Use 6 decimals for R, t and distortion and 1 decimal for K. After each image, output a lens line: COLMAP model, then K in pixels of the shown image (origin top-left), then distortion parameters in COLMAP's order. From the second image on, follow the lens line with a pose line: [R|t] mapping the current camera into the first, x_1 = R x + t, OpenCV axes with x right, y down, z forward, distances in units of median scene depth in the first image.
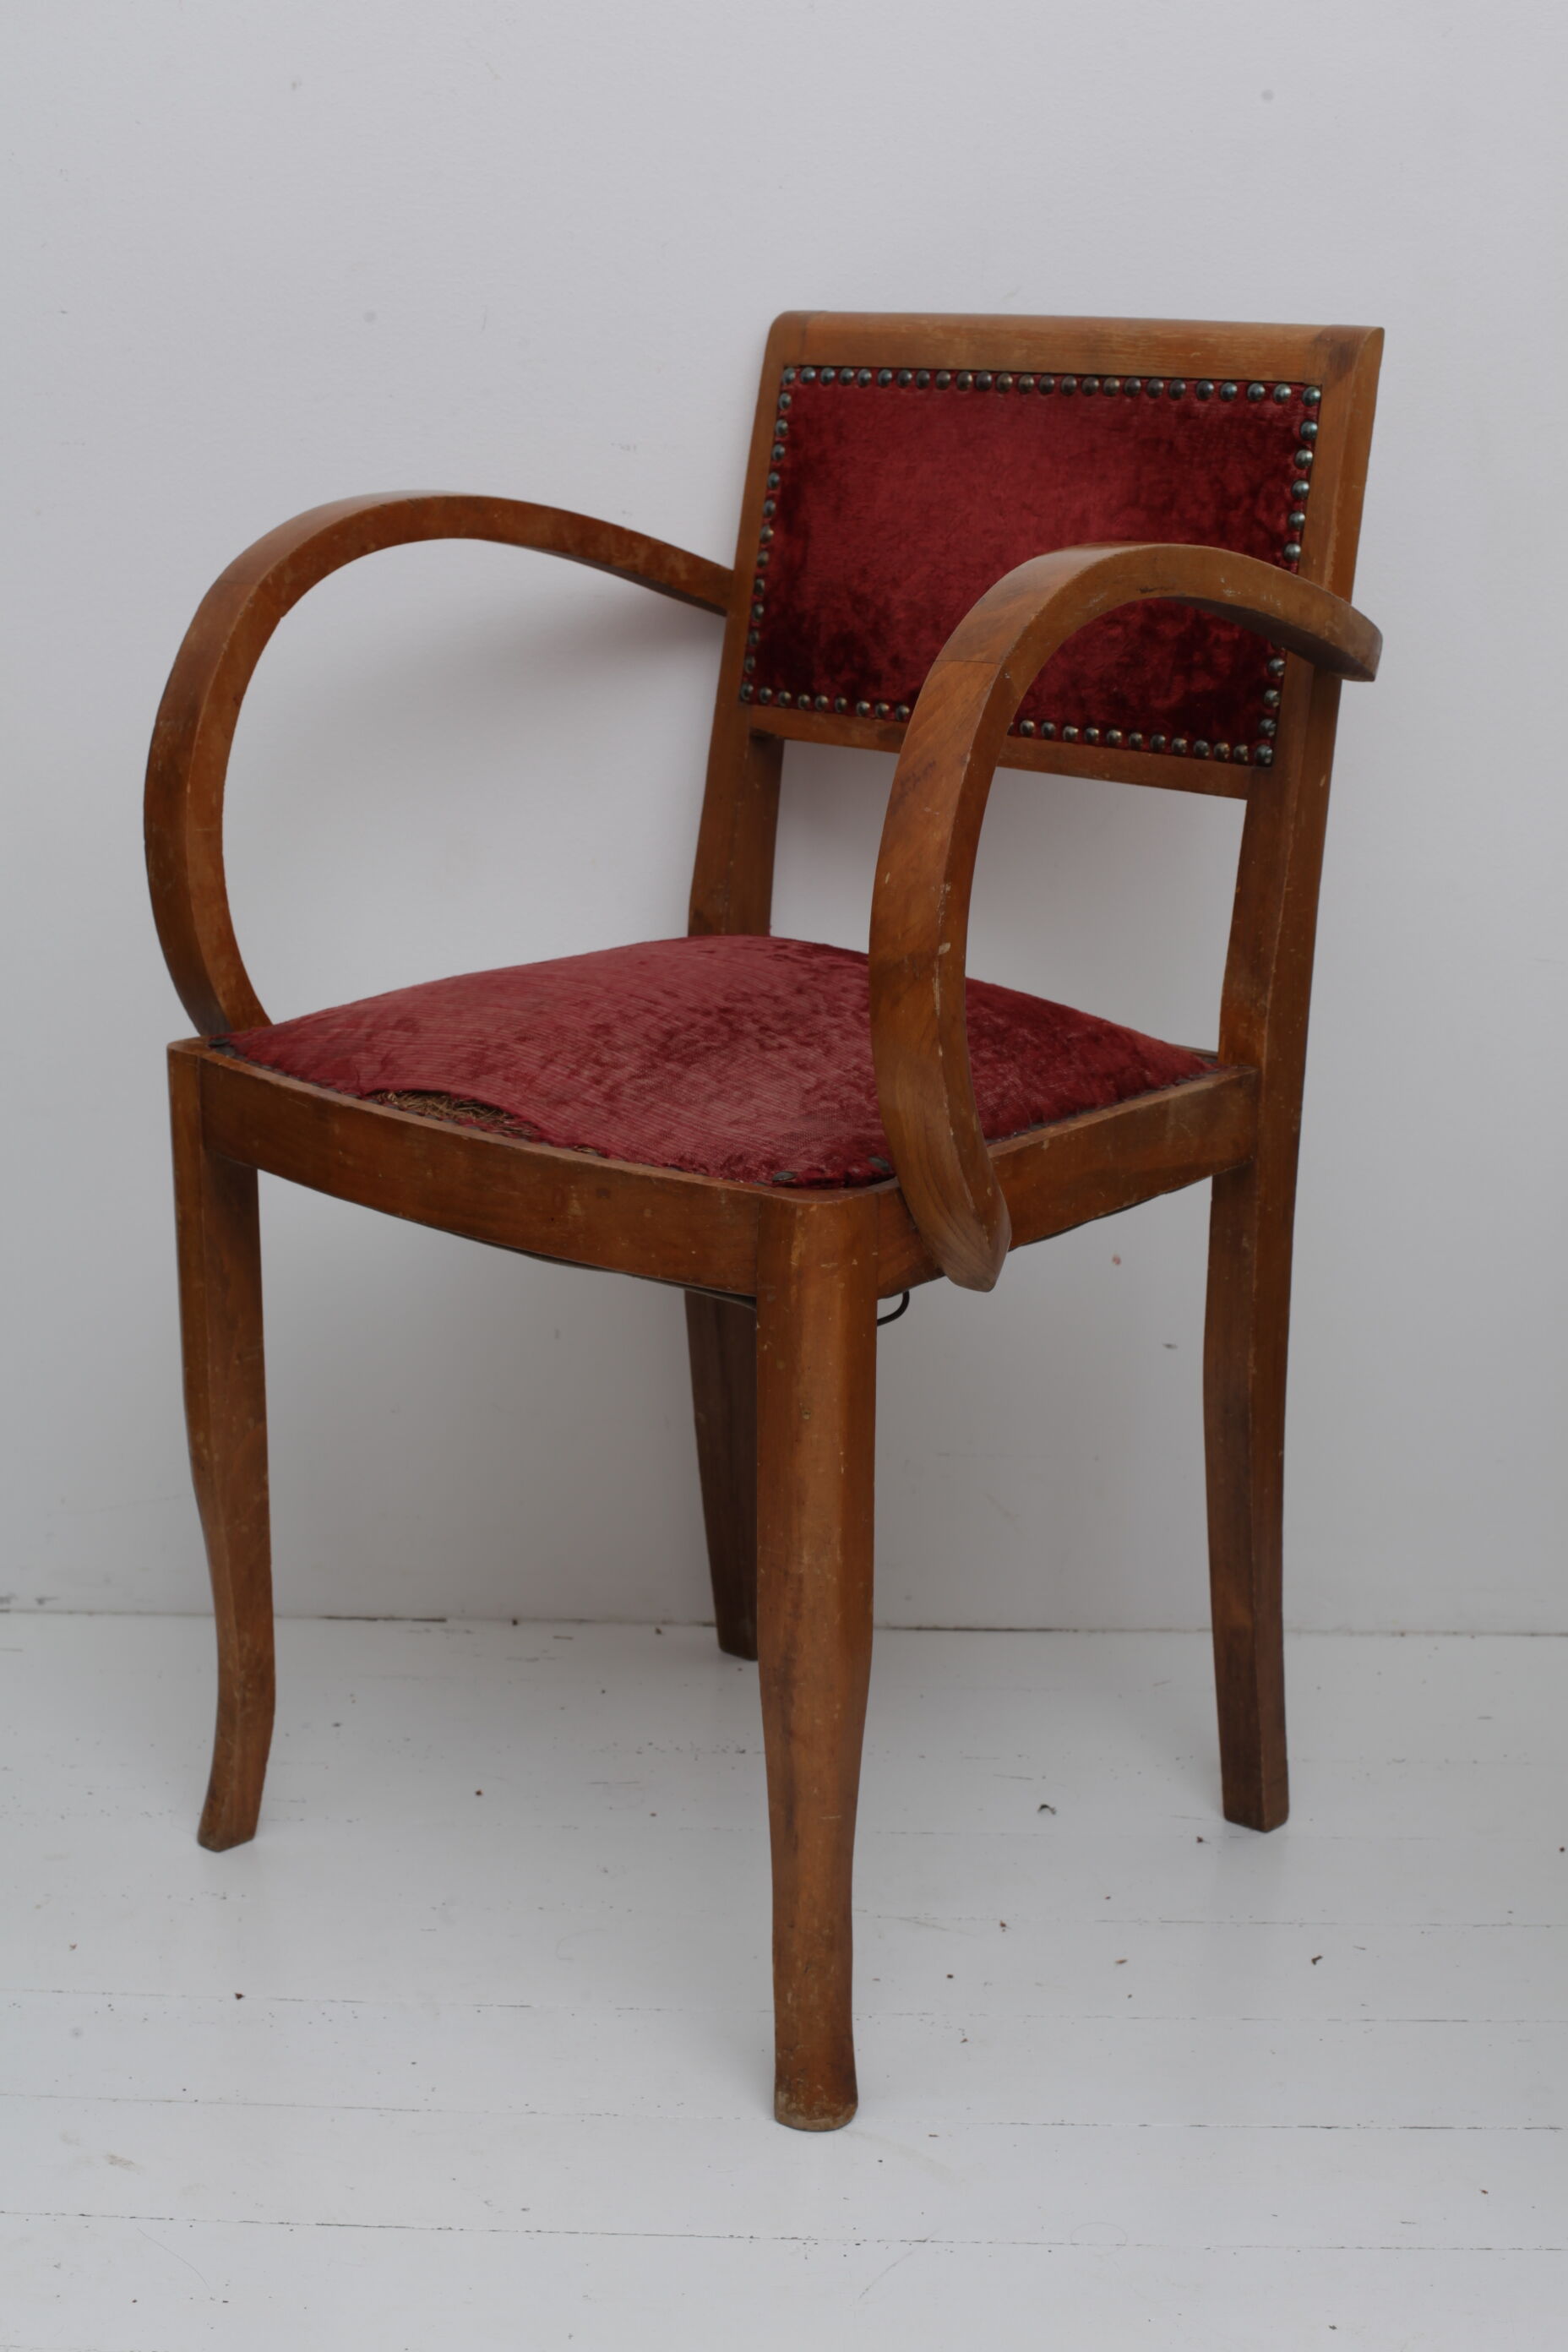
lens RADIAL K [[3512.9, 0, 781.1], [0, 3512.9, 1074.3], [0, 0, 1]] dist [-0.128572, -0.043110]
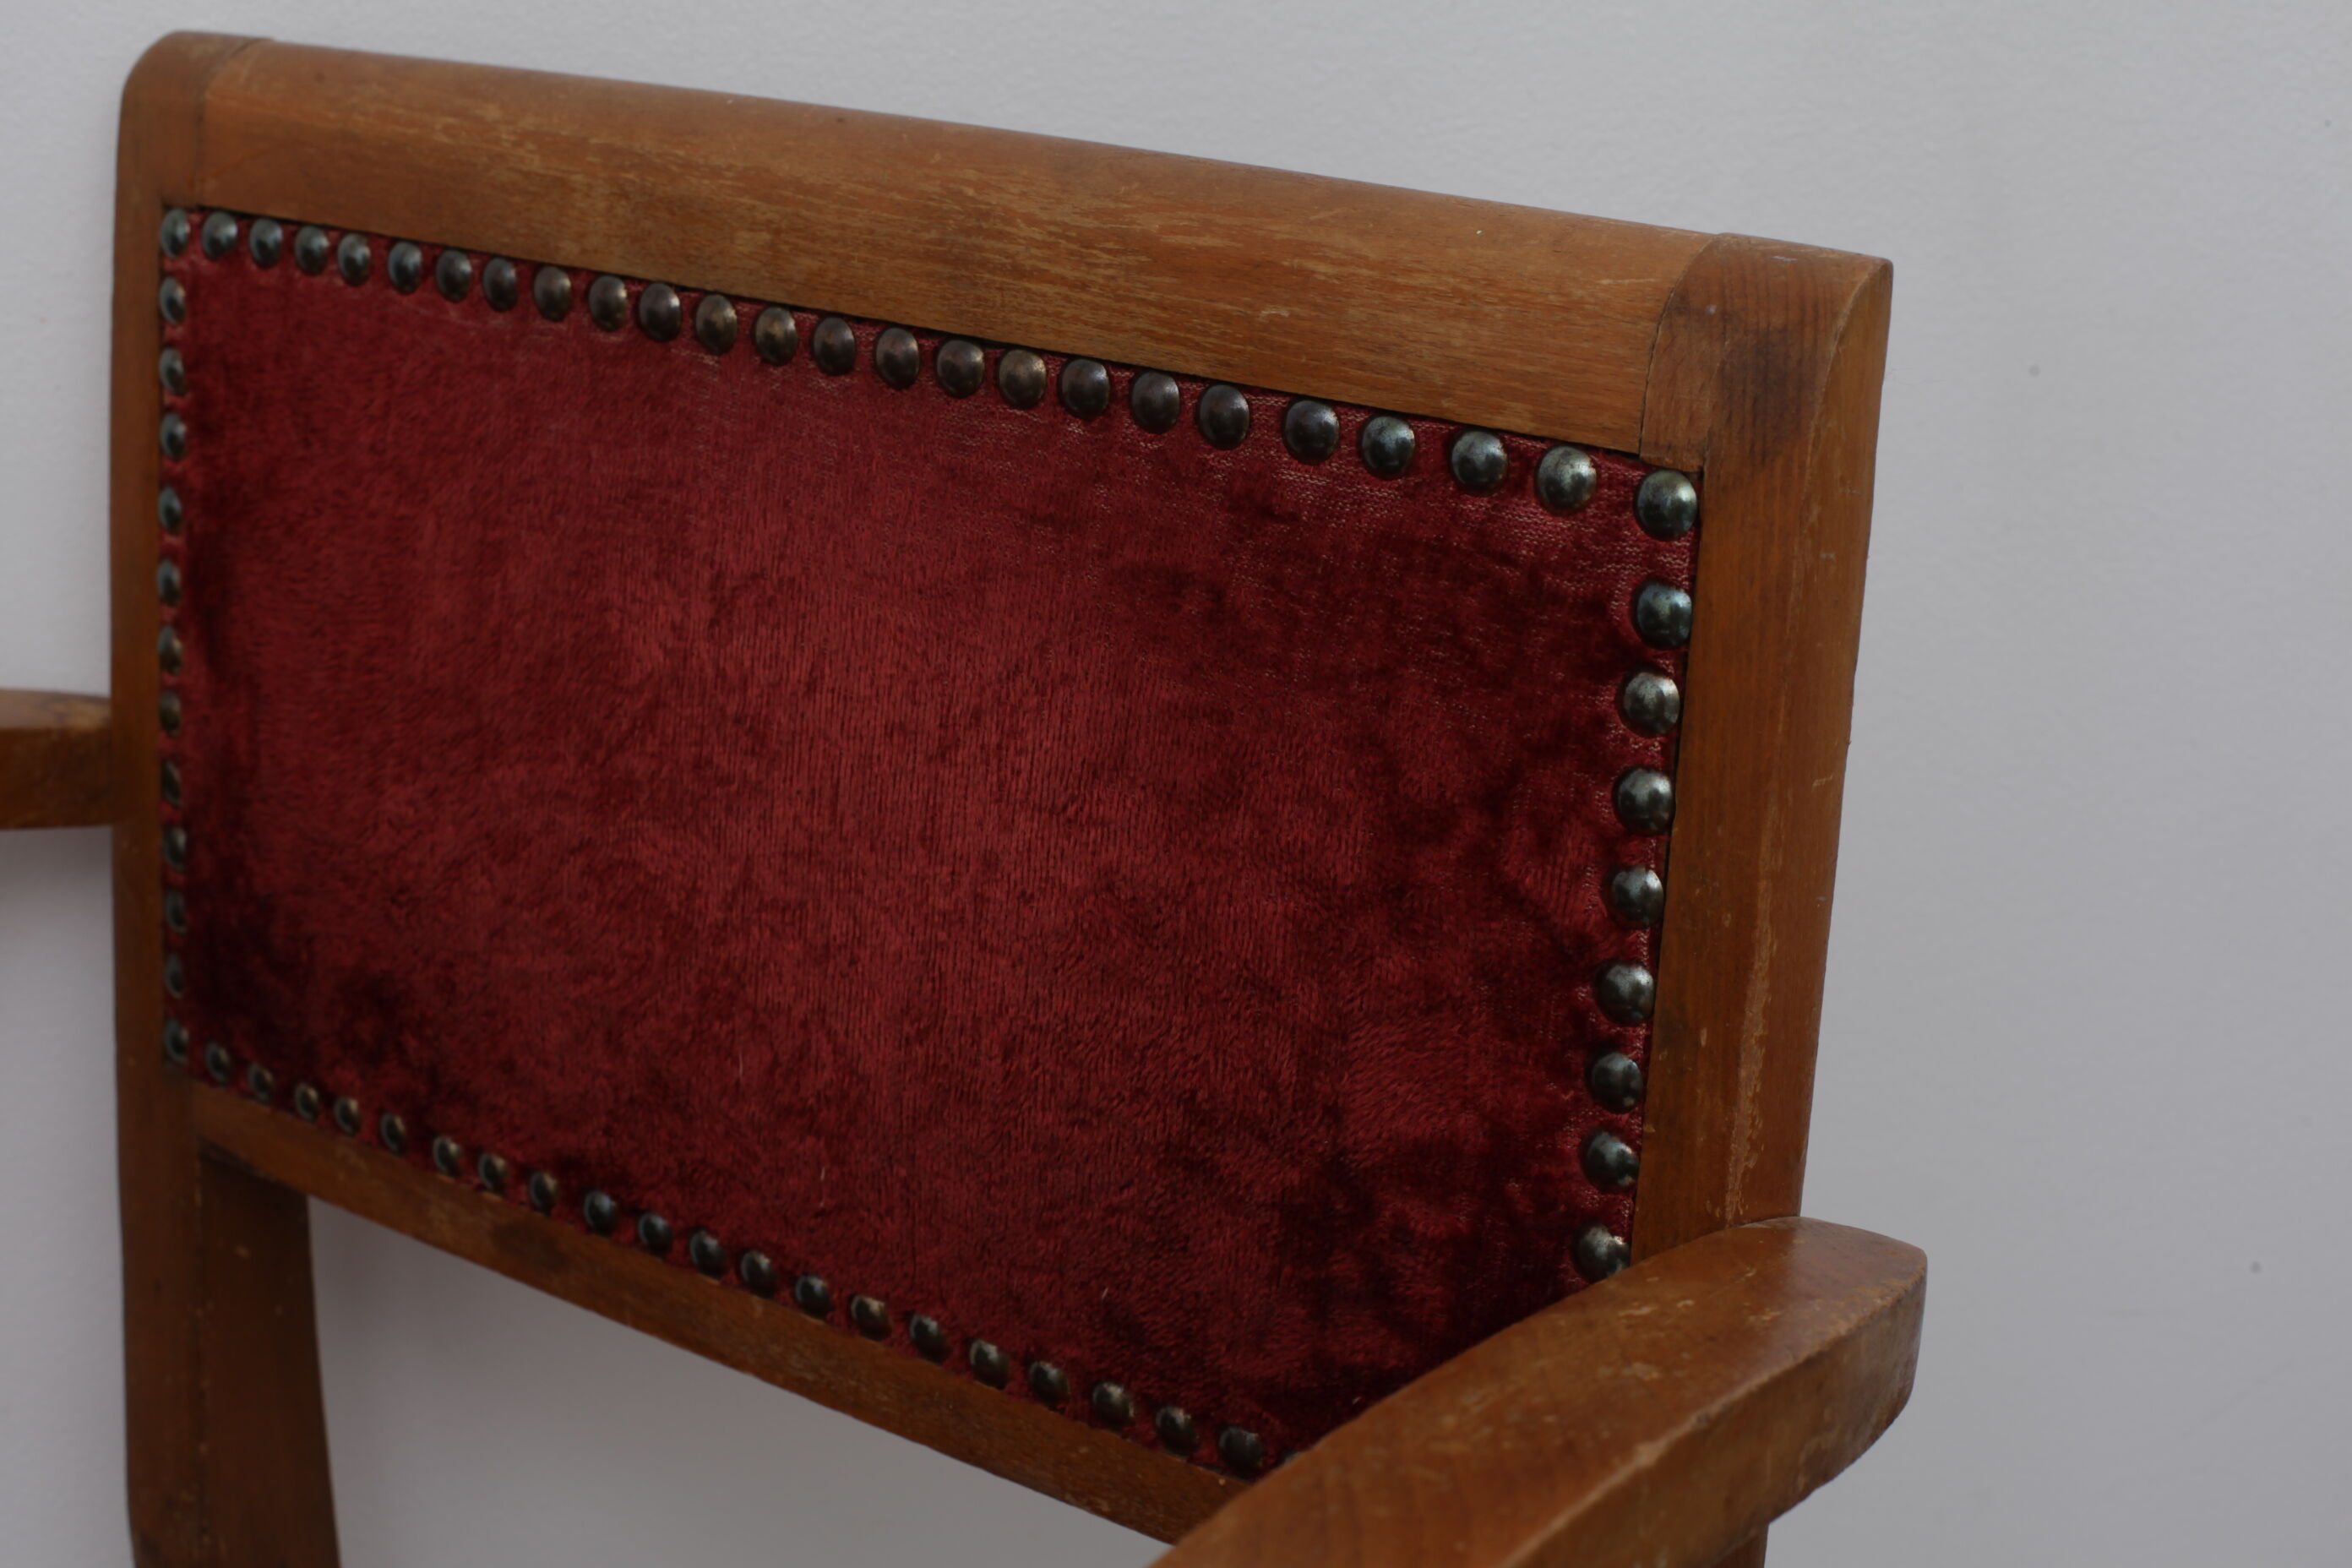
lens RADIAL K [[3592.5, 0, 1182.3], [0, 3592.5, 728.3], [0, 0, 1]] dist [-0.162015, 0.059983]
pose [[0.991994, -0.093106, 0.085321, 0.081143], [0.077209, 0.981771, 0.173678, -0.232246], [-0.099936, -0.165700, 0.981099, 0.691066]]
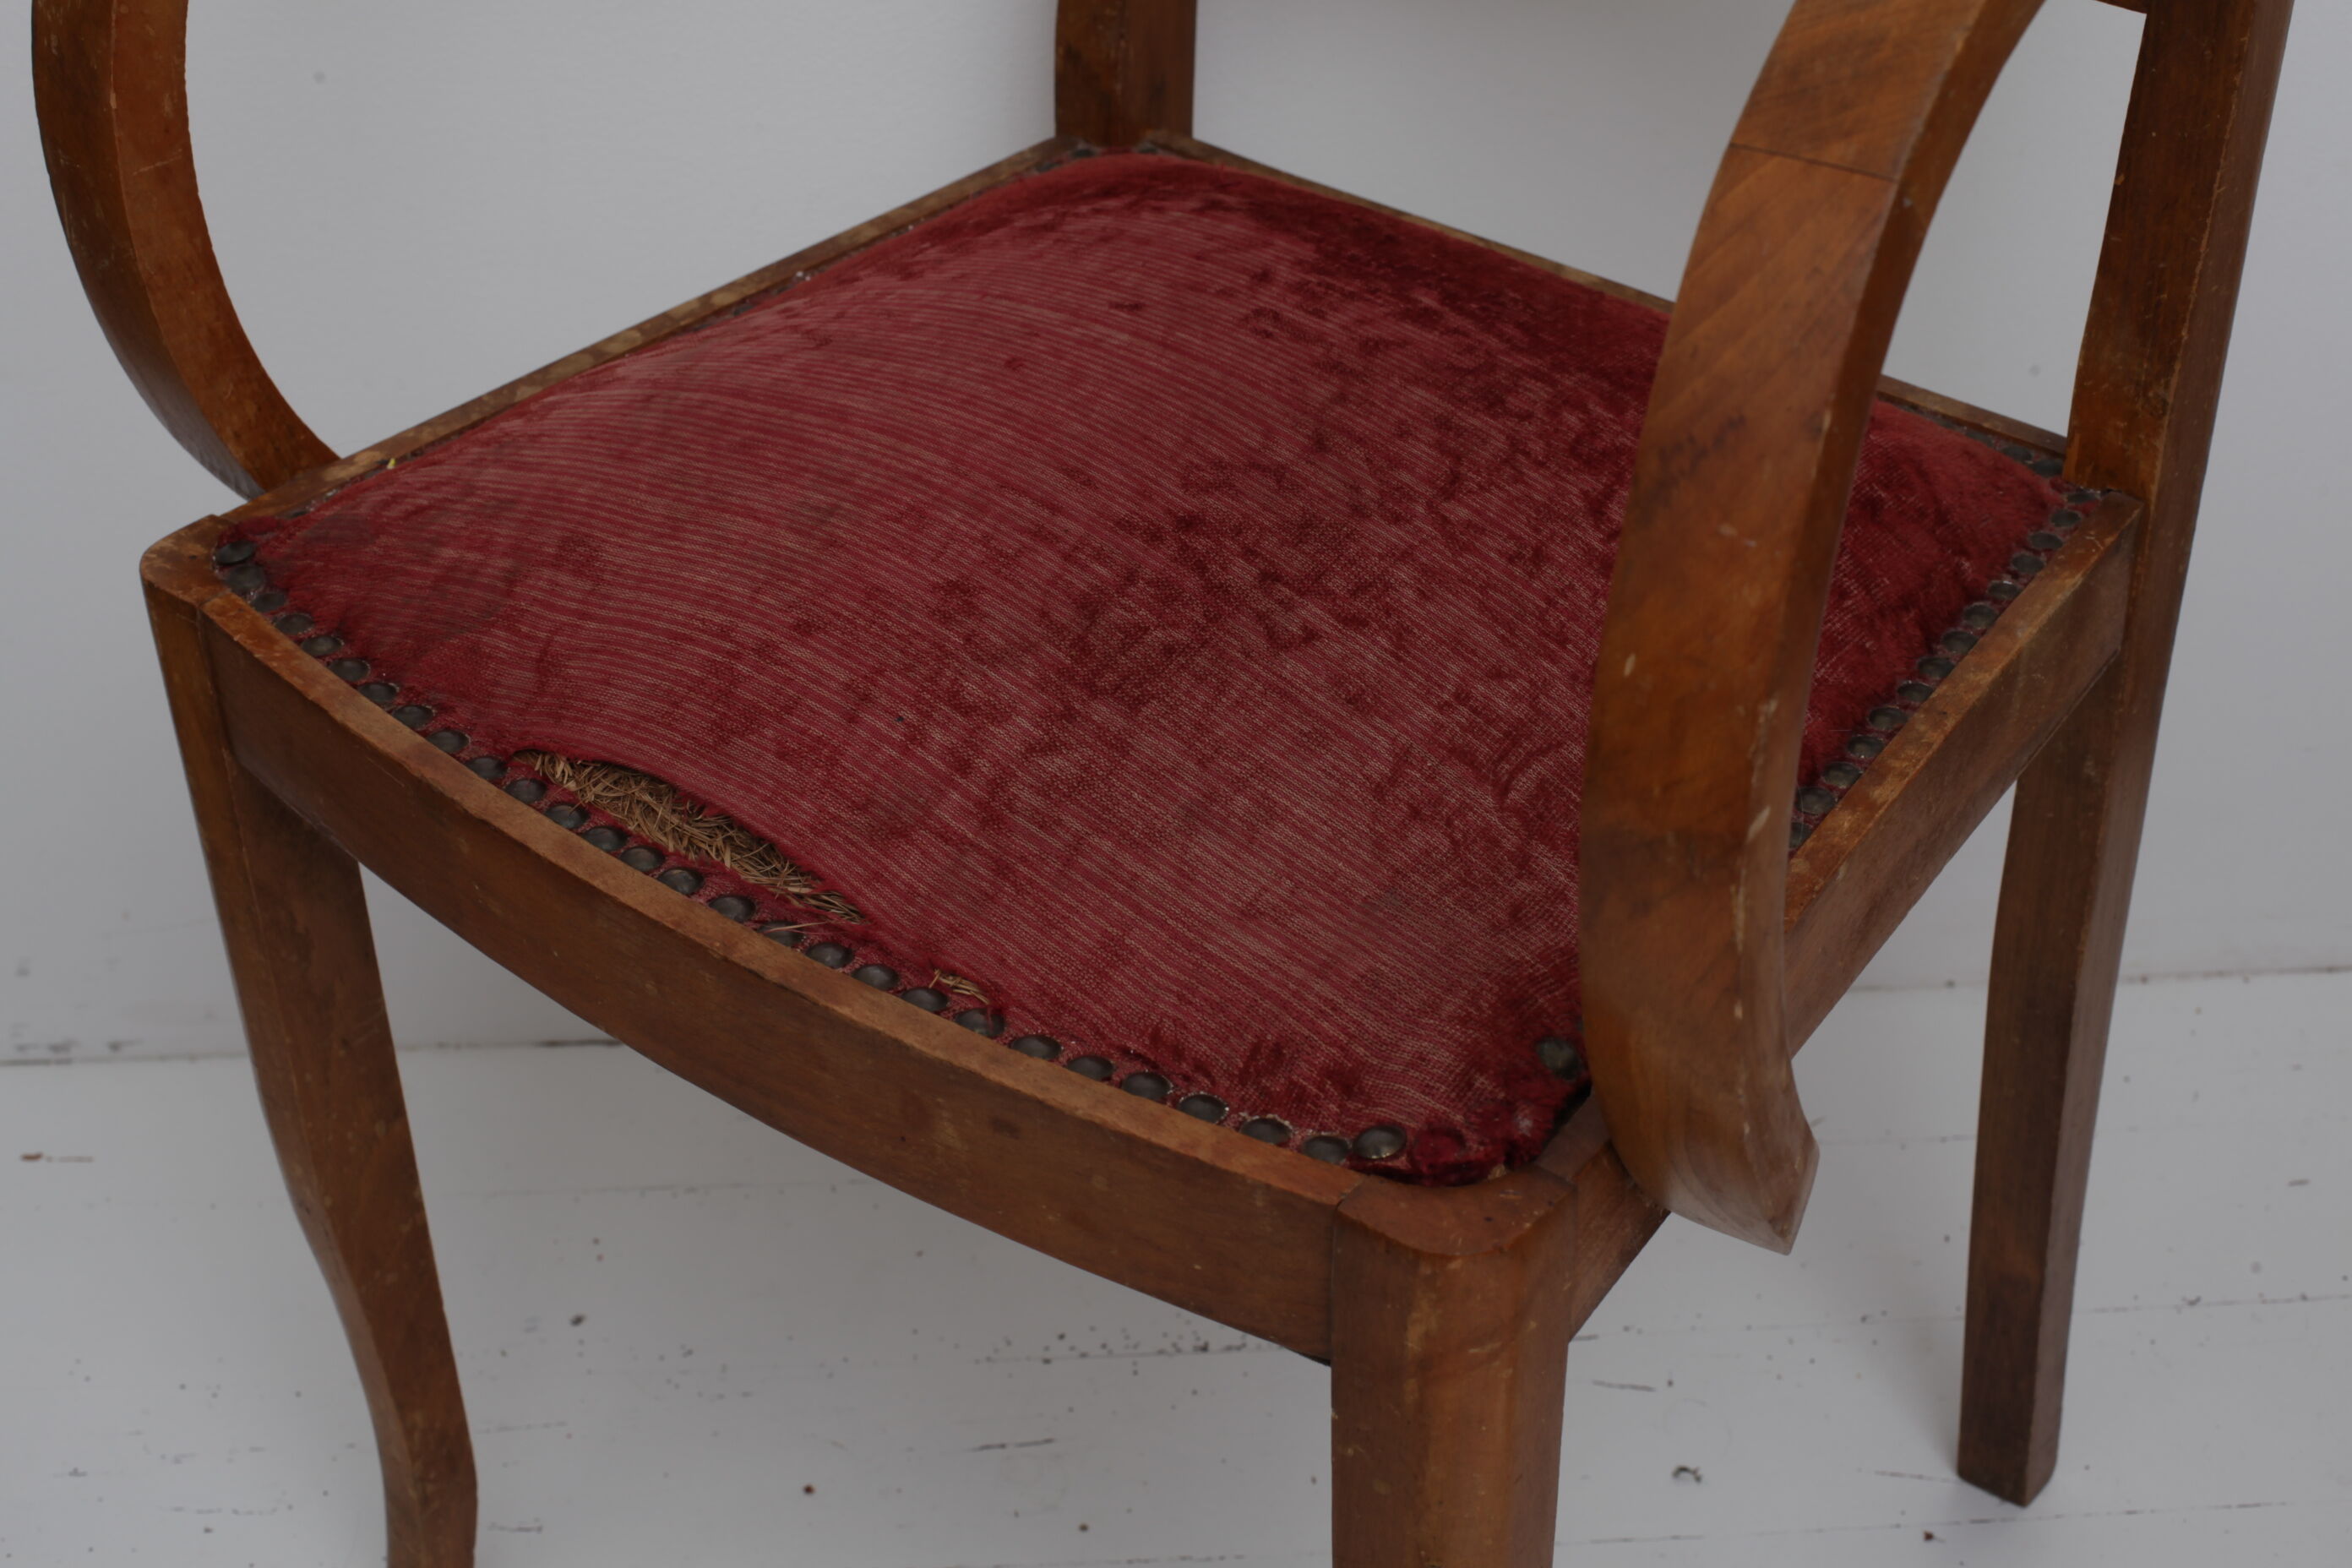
lens RADIAL K [[3592.5, 0, 1182.3], [0, 3592.5, 728.3], [0, 0, 1]] dist [-0.162015, 0.059983]
pose [[0.998230, -0.051288, 0.030111, -0.033327], [0.036770, 0.930145, 0.365348, -0.179289], [-0.046745, -0.363594, 0.930384, 0.479721]]
